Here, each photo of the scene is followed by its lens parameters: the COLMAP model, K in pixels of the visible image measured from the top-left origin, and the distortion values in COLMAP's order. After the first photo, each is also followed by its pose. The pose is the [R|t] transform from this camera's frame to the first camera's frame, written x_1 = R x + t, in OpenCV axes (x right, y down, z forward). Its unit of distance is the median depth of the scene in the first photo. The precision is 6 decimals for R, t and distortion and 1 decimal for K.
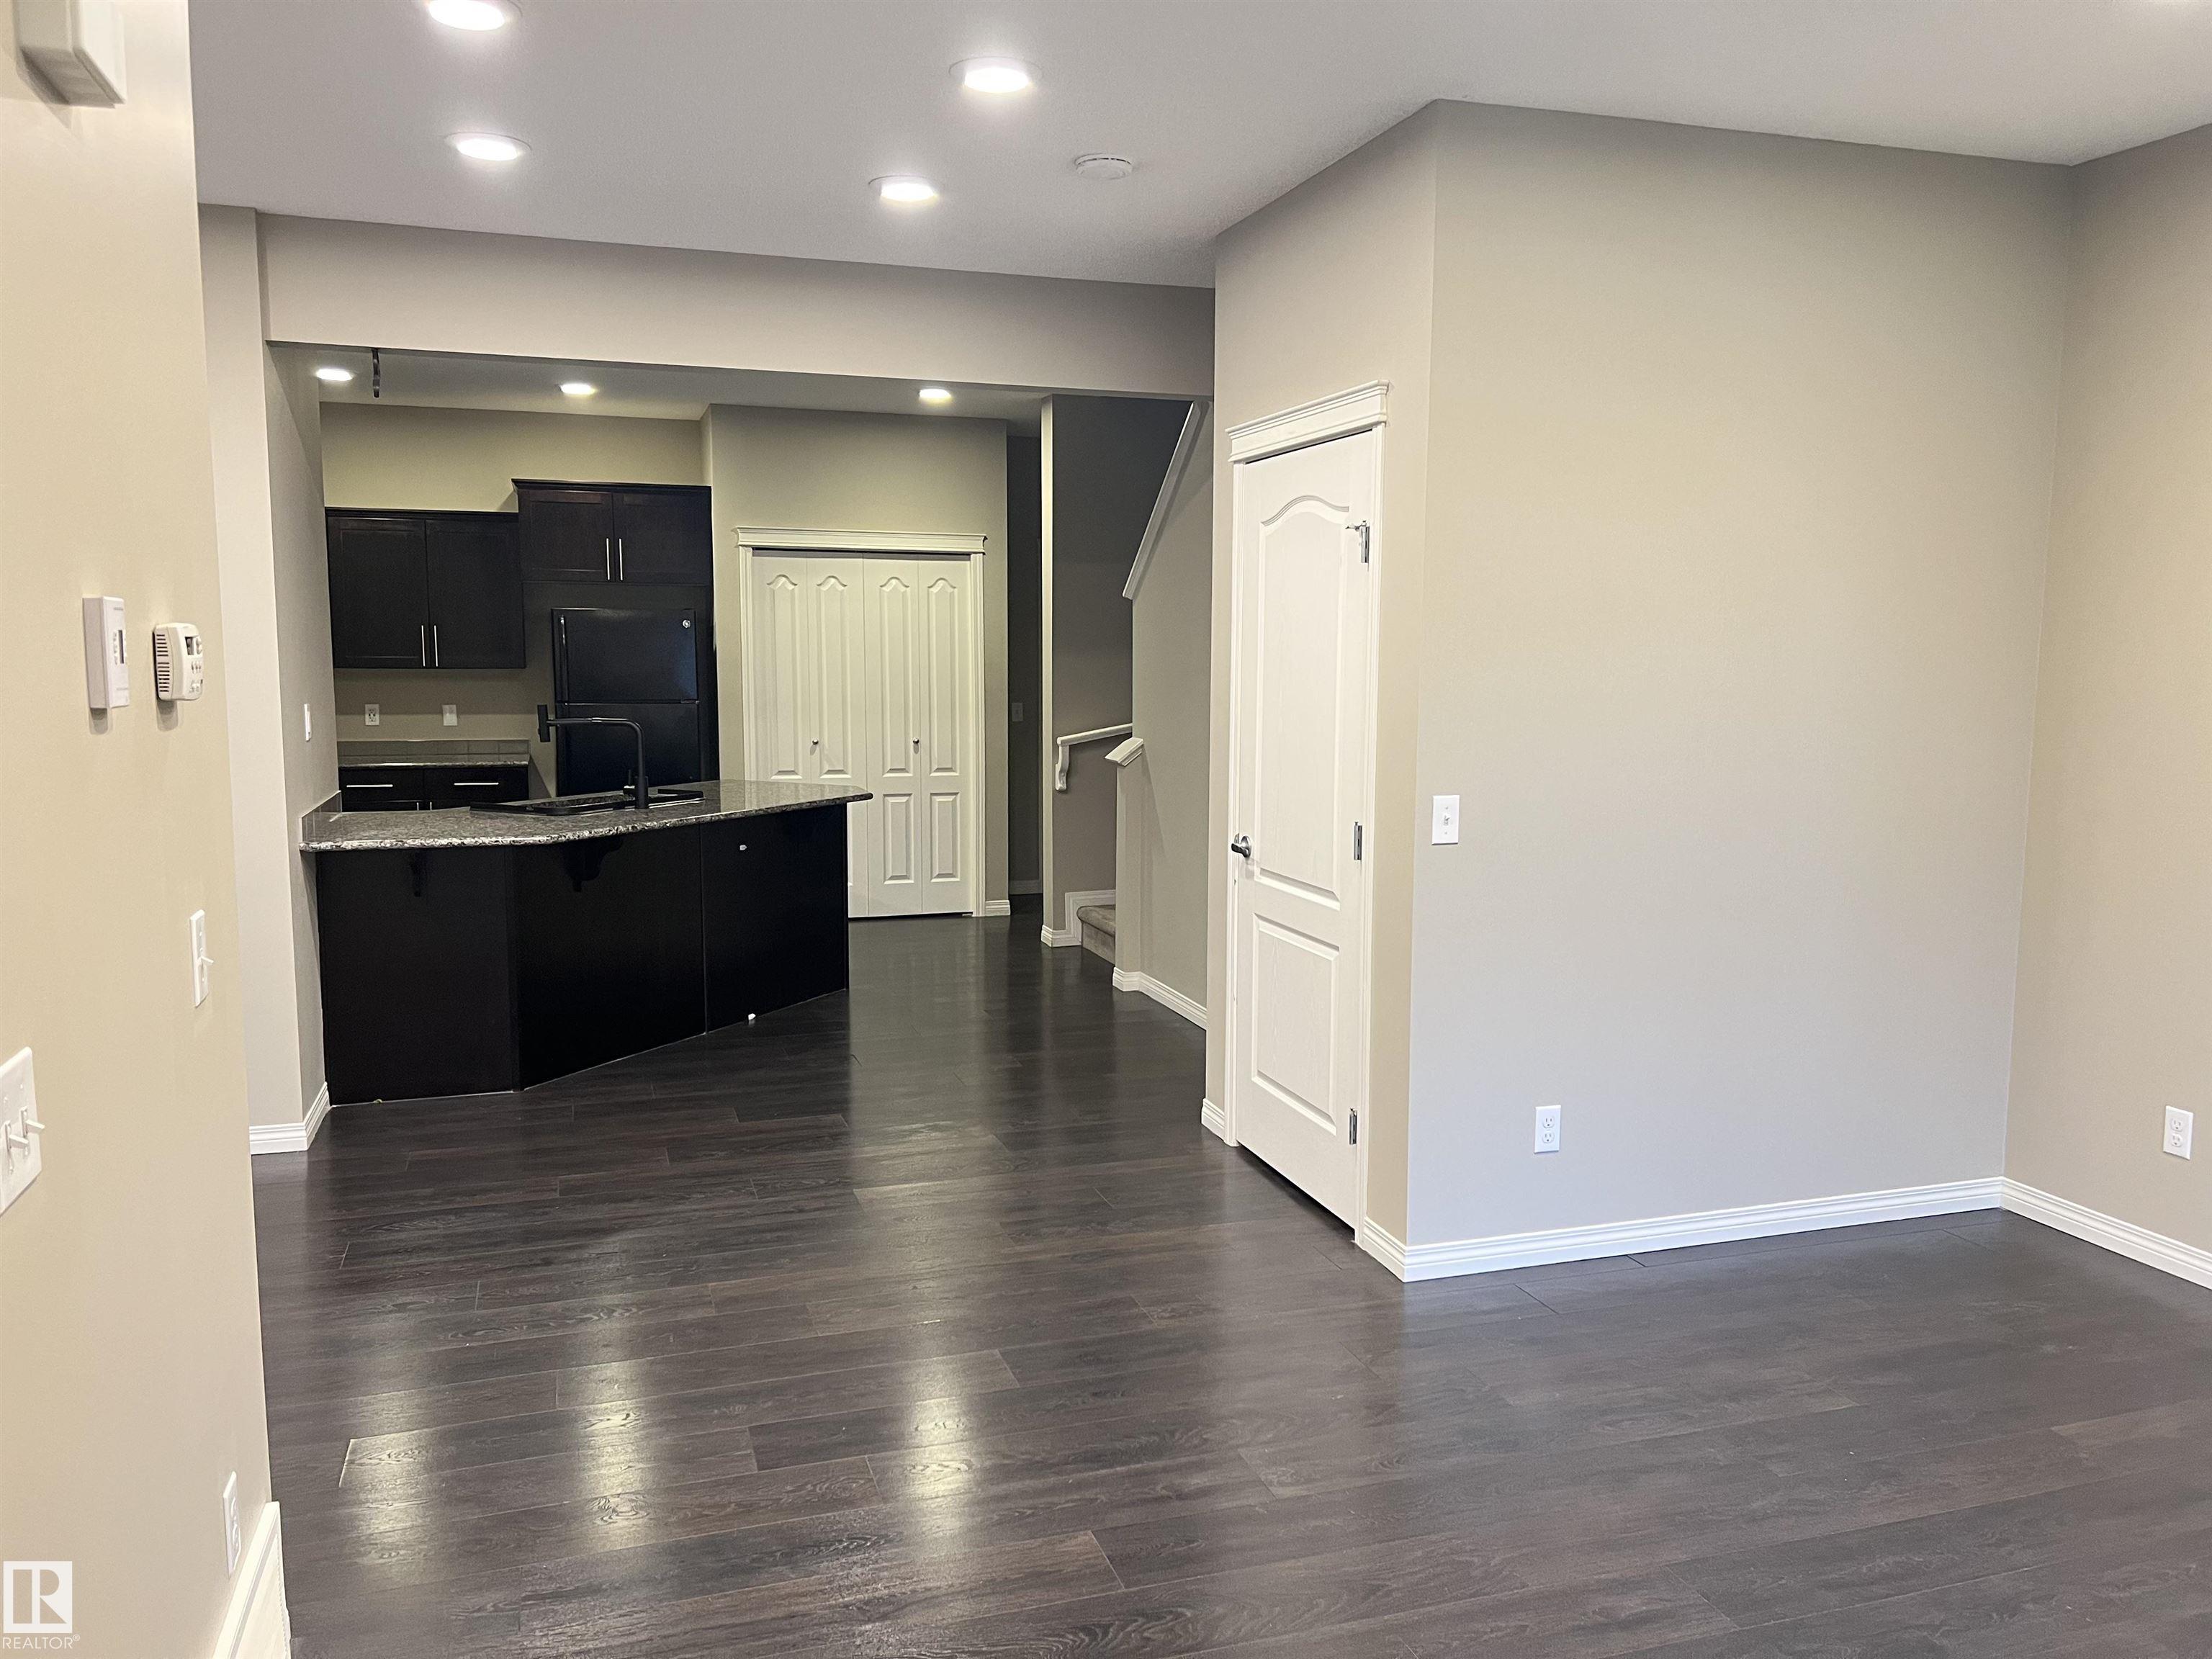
lens RADIAL K [[1659.0, 0, 1116.8], [0, 1659.0, 831.8], [0, 0, 1]] dist [0.035545, -0.002143]
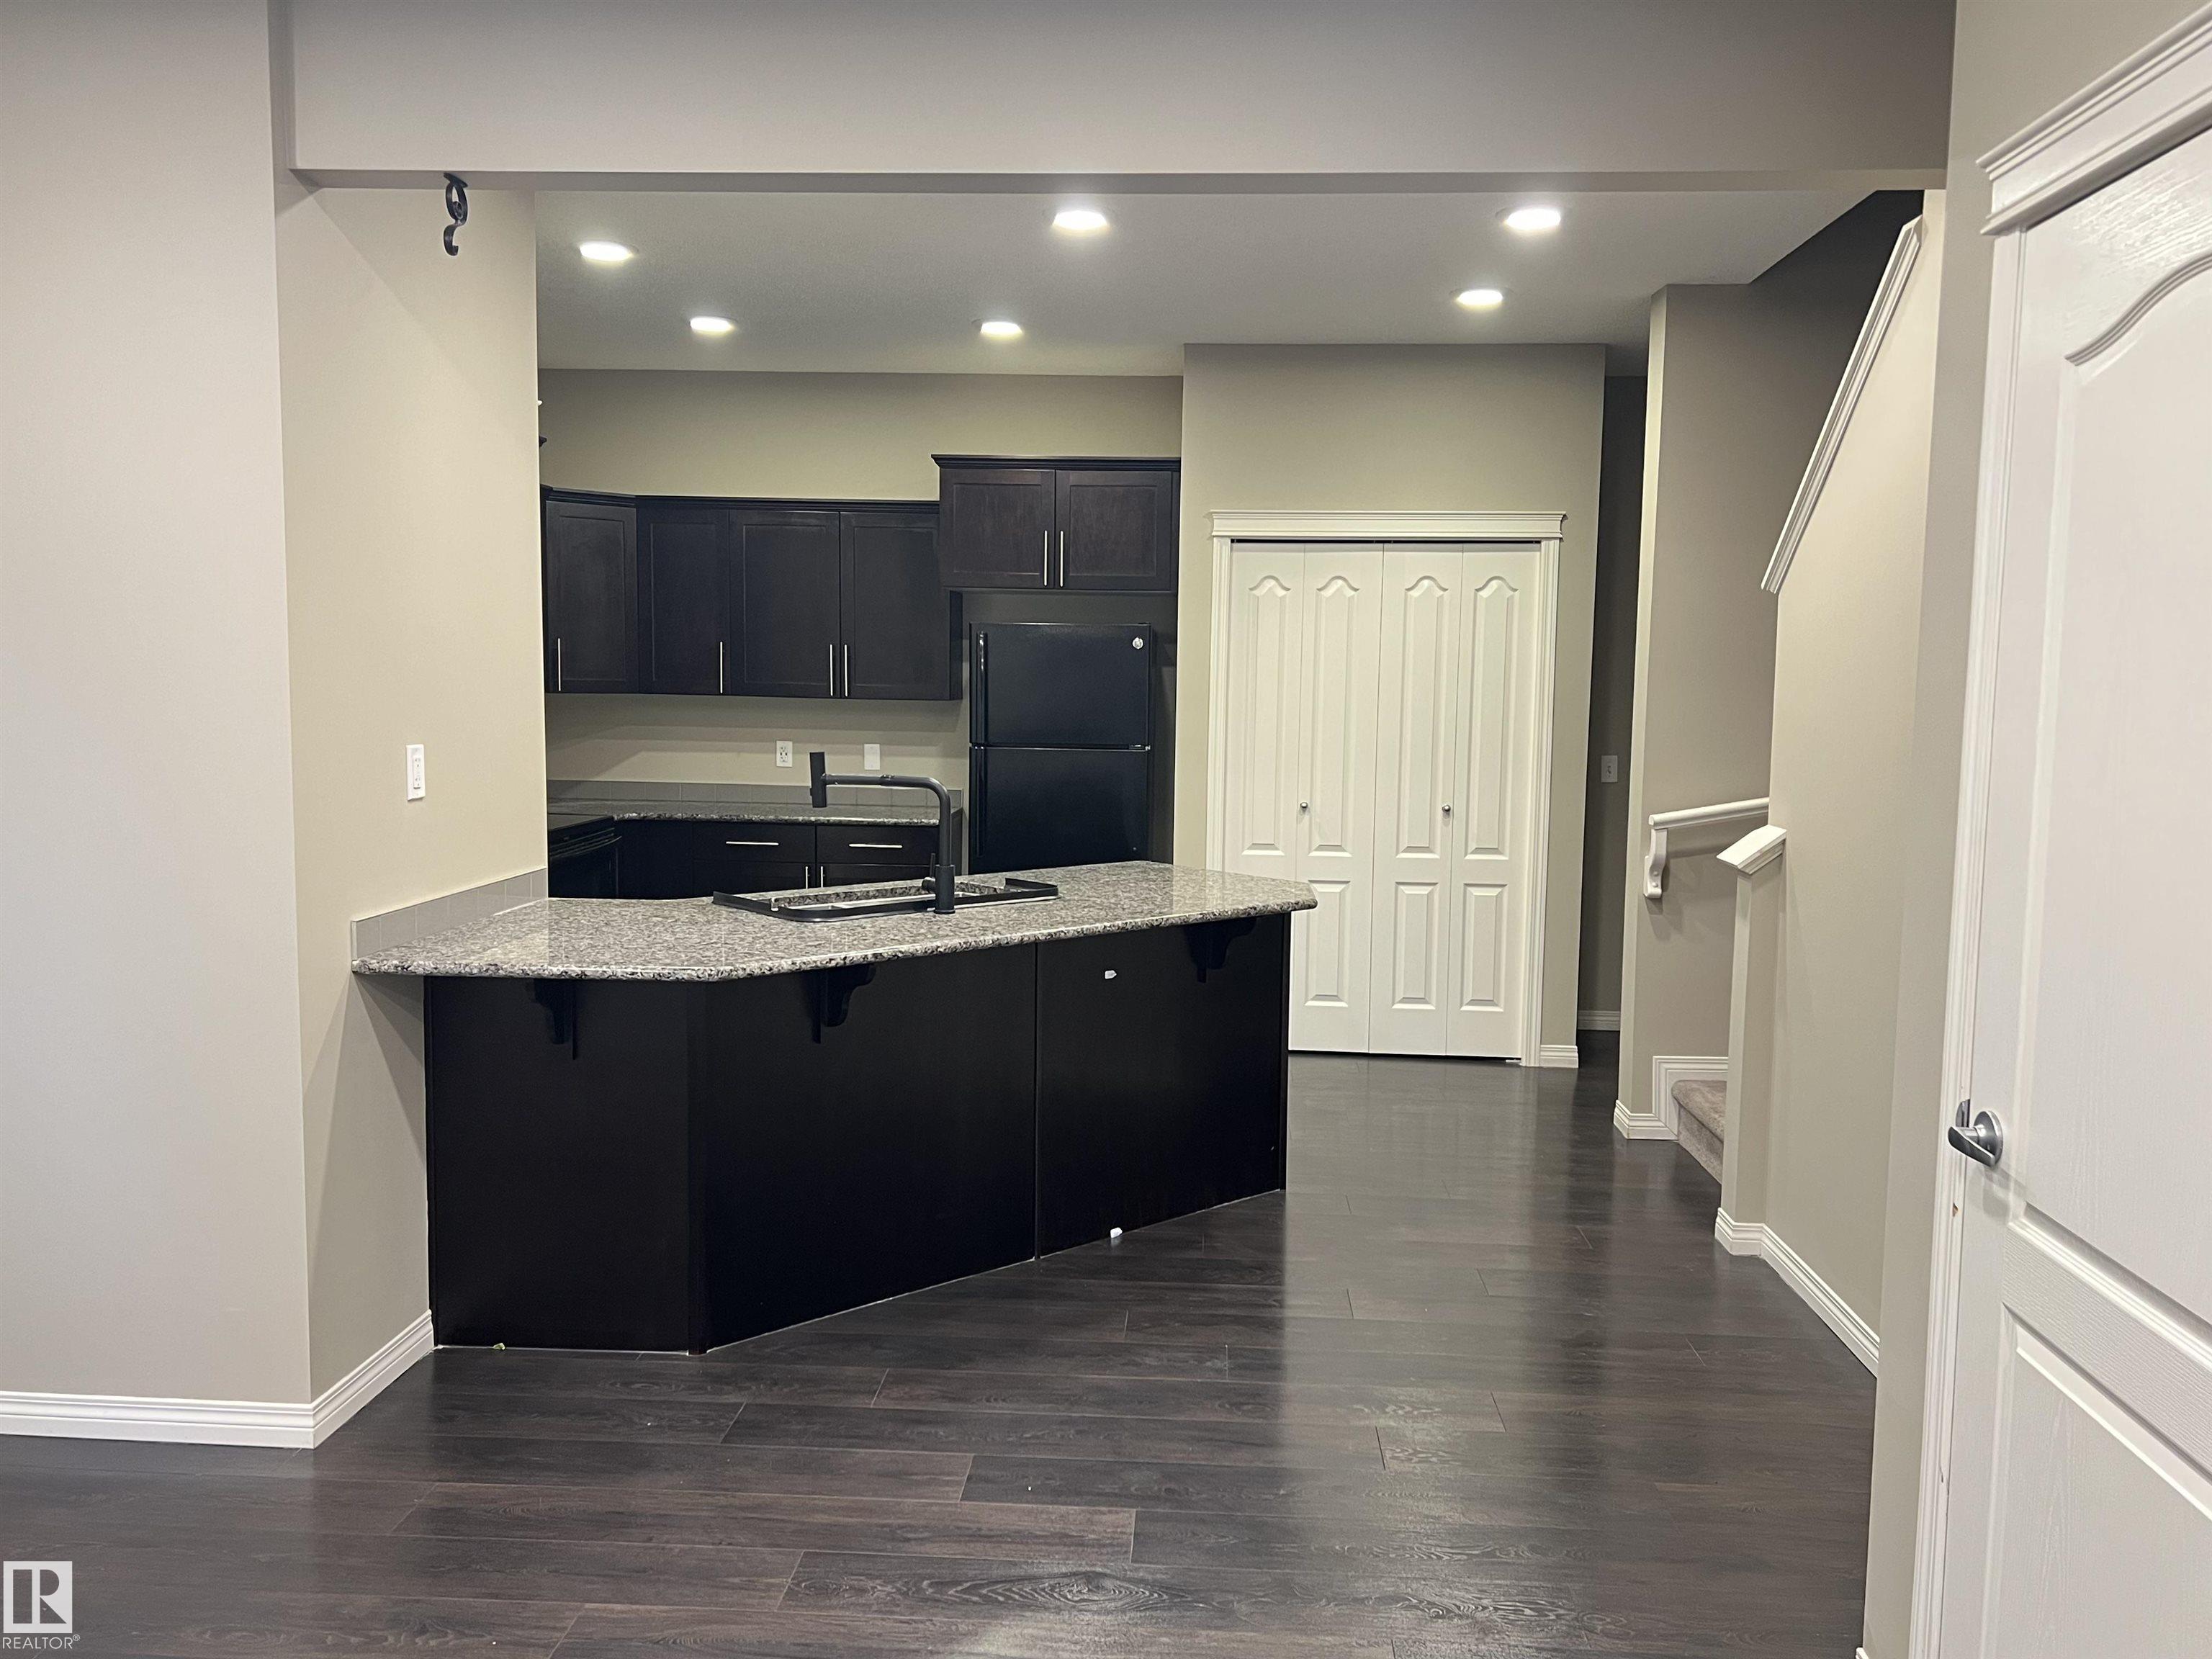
lens RADIAL K [[1711.8, 0, 1106.0], [0, 1711.8, 829.5], [0, 0, 1]] dist [0.058944, -0.056561]
pose [[0.926457, 0.040769, -0.374187, 0.021027], [-0.050267, 0.998613, -0.015654, -0.033113], [0.373030, 0.033312, 0.927221, 0.332621]]
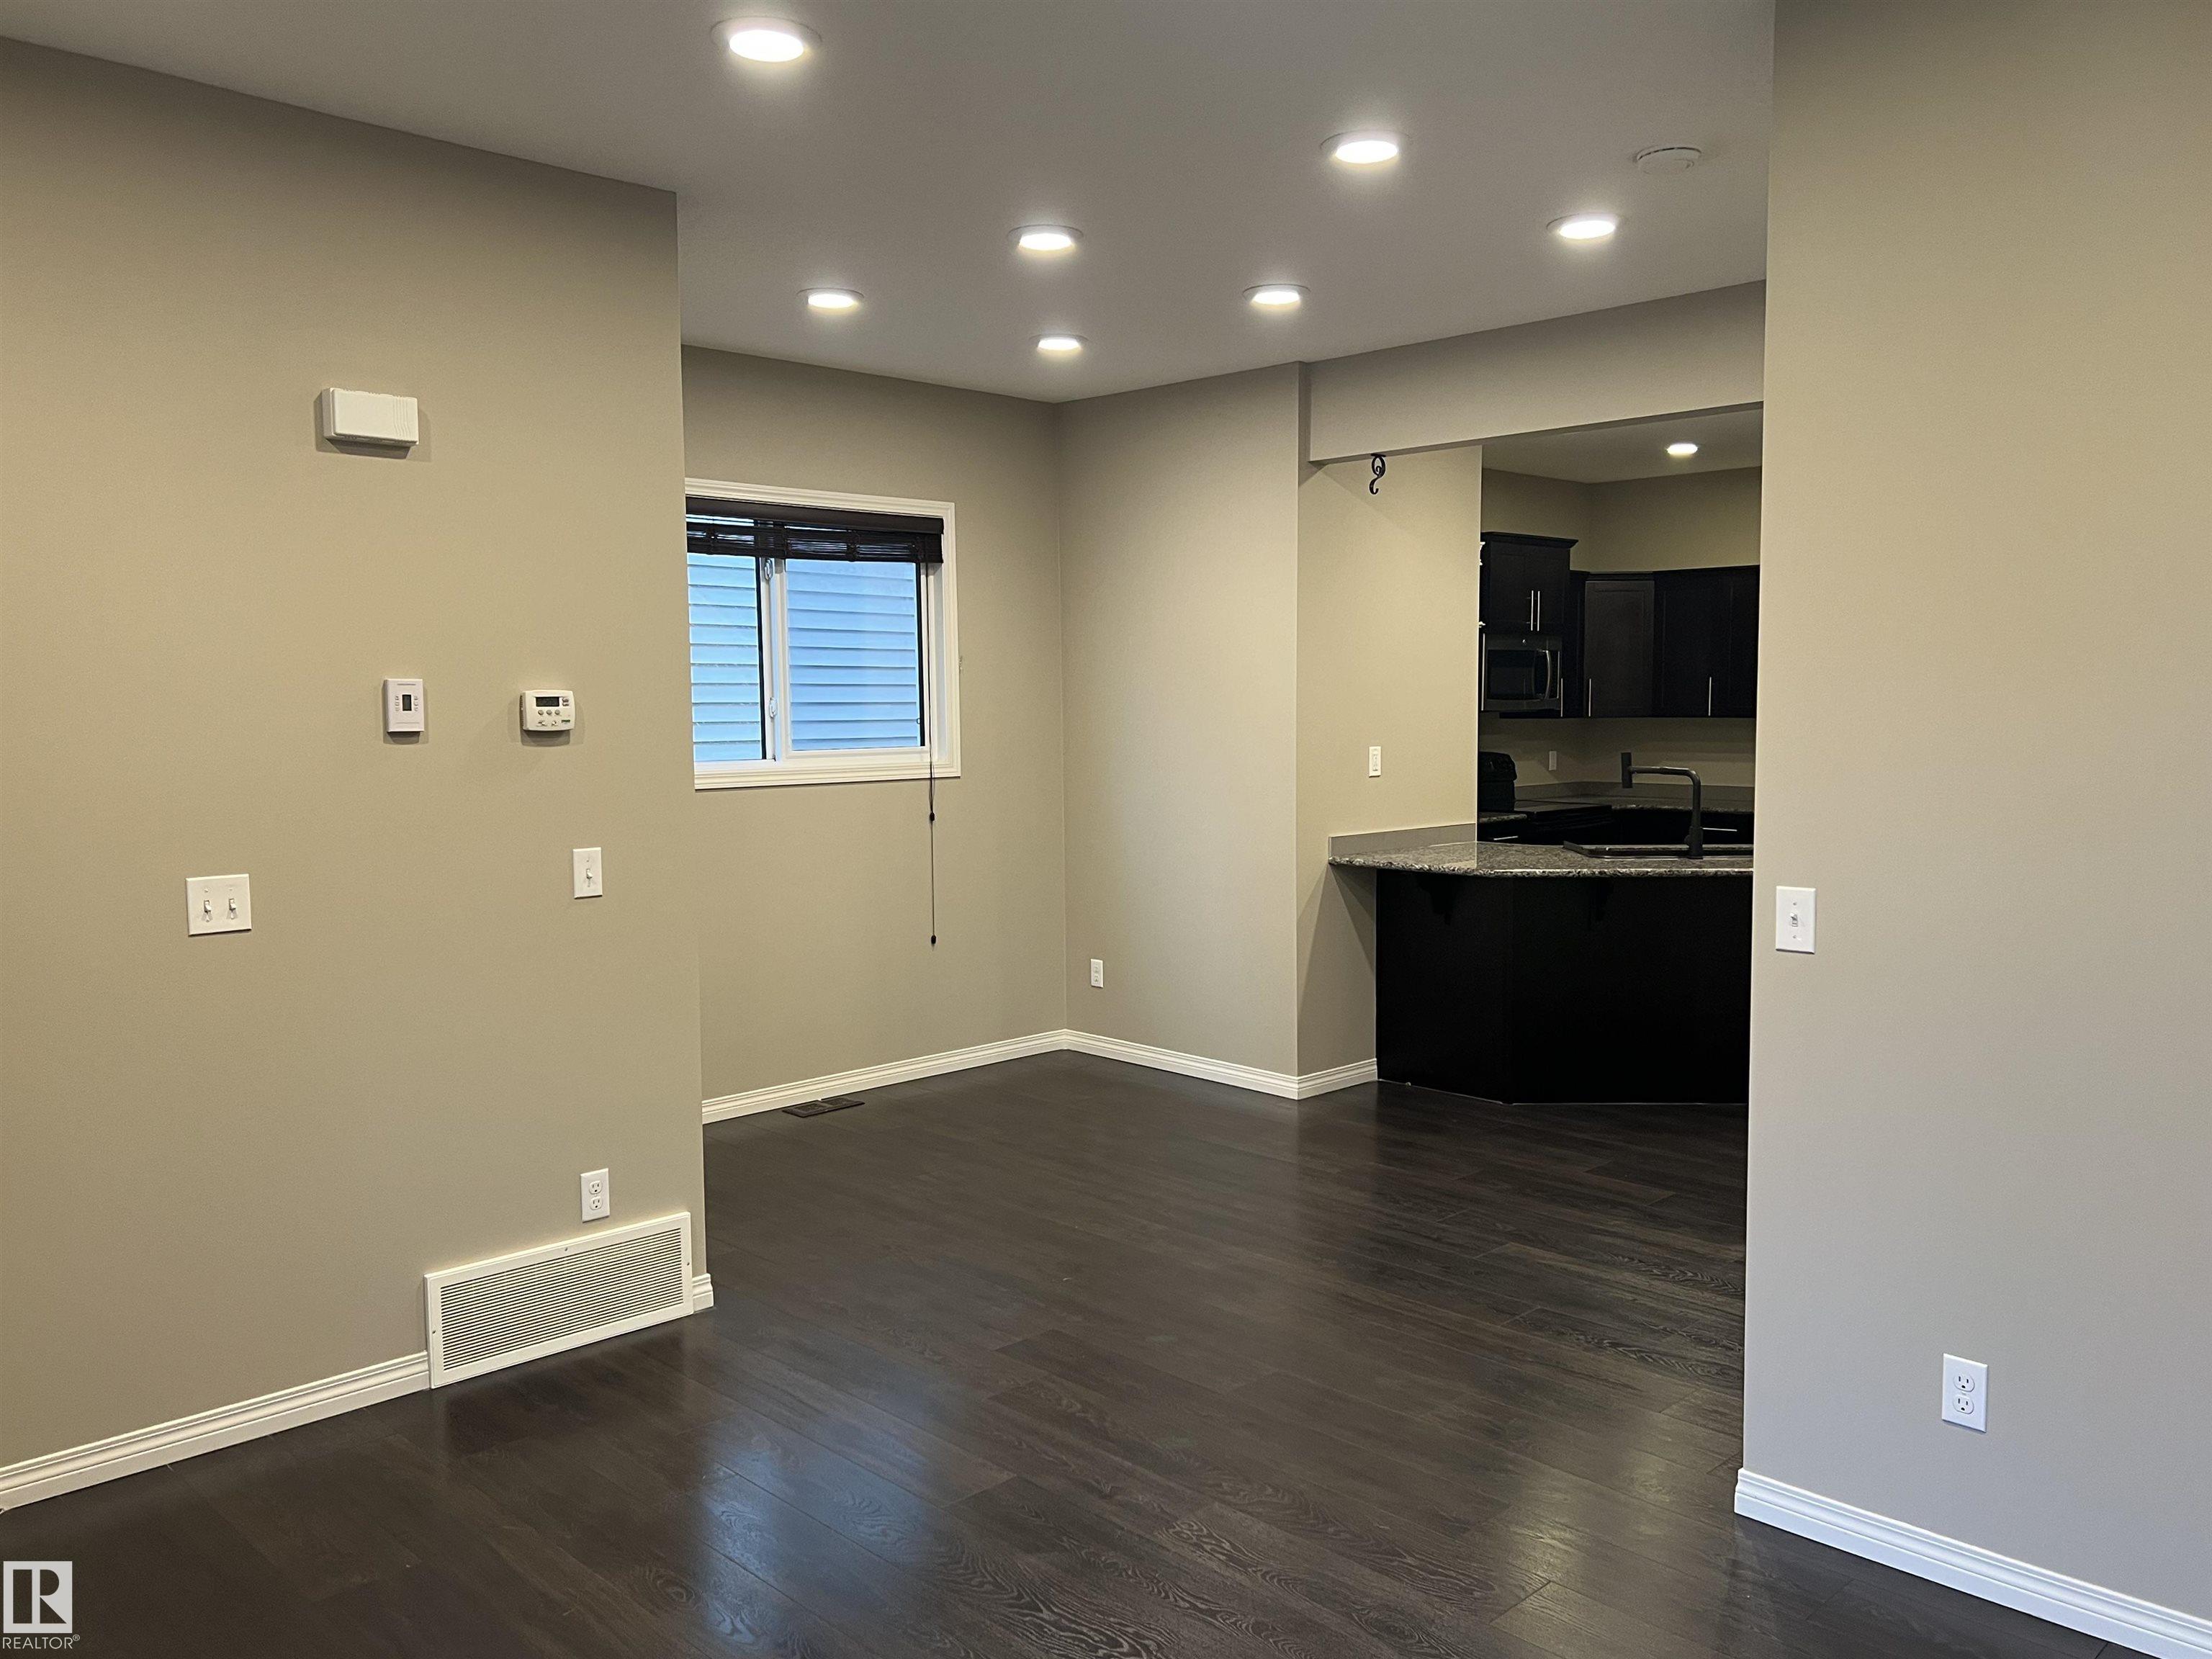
lens RADIAL K [[1709.6, 0, 1117.1], [0, 1709.6, 835.6], [0, 0, 1]] dist [0.043490, -0.040068]
pose [[0.440968, 0.064228, -0.895222, 0.399444], [-0.091449, 0.995460, 0.026374, -0.019796], [0.892852, 0.070238, 0.444840, 0.197550]]
